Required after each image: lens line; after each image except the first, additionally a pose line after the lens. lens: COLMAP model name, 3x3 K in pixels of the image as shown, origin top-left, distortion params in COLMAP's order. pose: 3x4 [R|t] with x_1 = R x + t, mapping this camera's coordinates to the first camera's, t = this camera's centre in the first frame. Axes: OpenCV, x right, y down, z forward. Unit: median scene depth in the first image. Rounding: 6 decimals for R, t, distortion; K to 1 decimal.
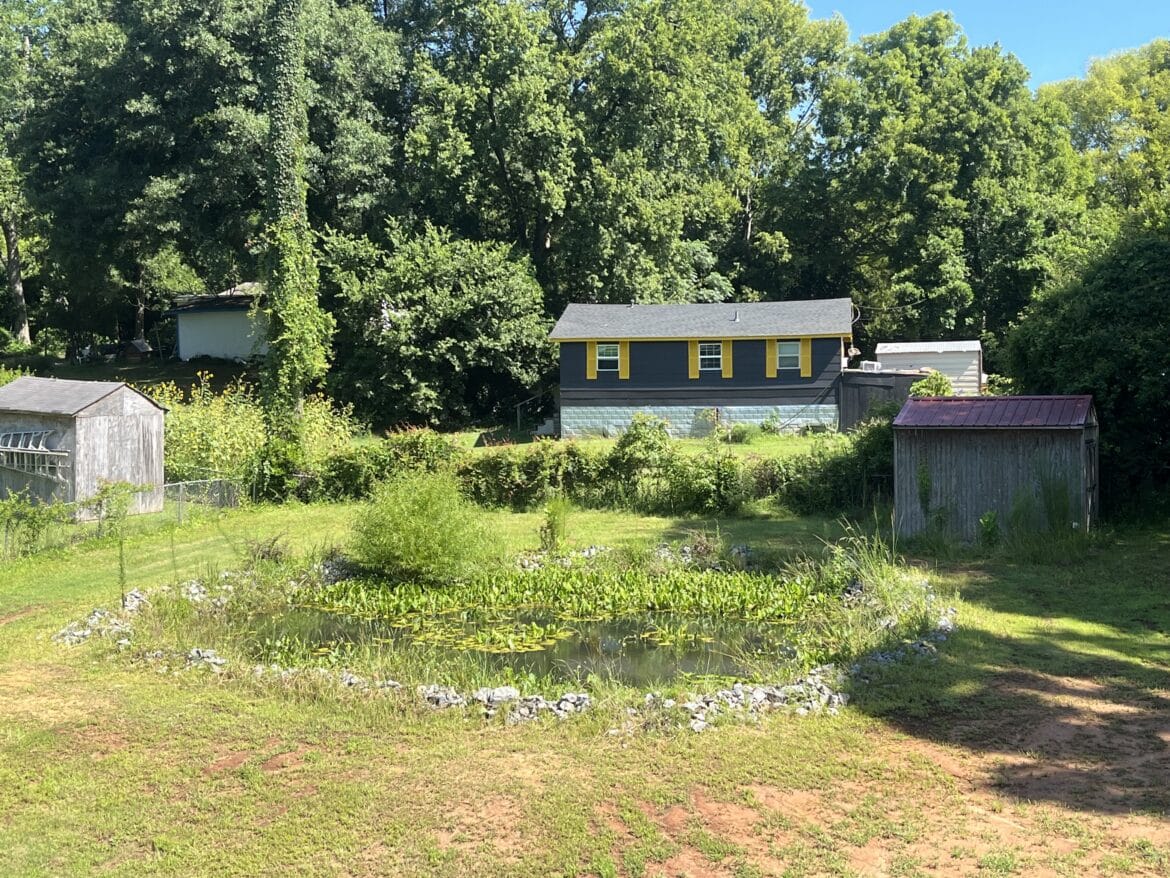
lens RADIAL K [[1516.6, 0, 585.0], [0, 1516.6, 439.0], [0, 0, 1]] dist [0.016408, 0.012166]
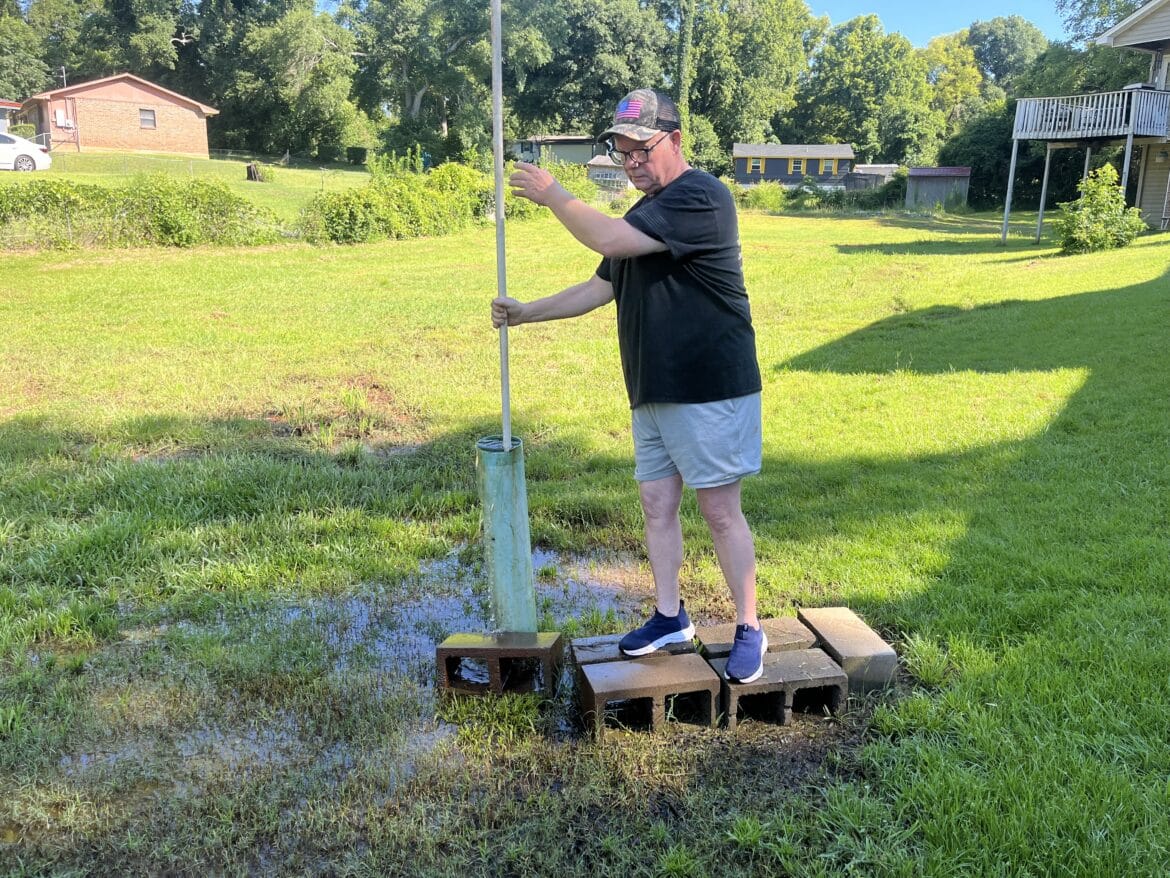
lens RADIAL K [[897.8, 0, 585.0], [0, 897.8, 439.0], [0, 0, 1]] dist [0.069912, -0.130976]
pose [[0.999236, 0.022218, 0.032157, -0.216067], [-0.028094, 0.980263, 0.195694, 0.075736], [-0.027175, -0.196447, 0.980138, -0.395135]]
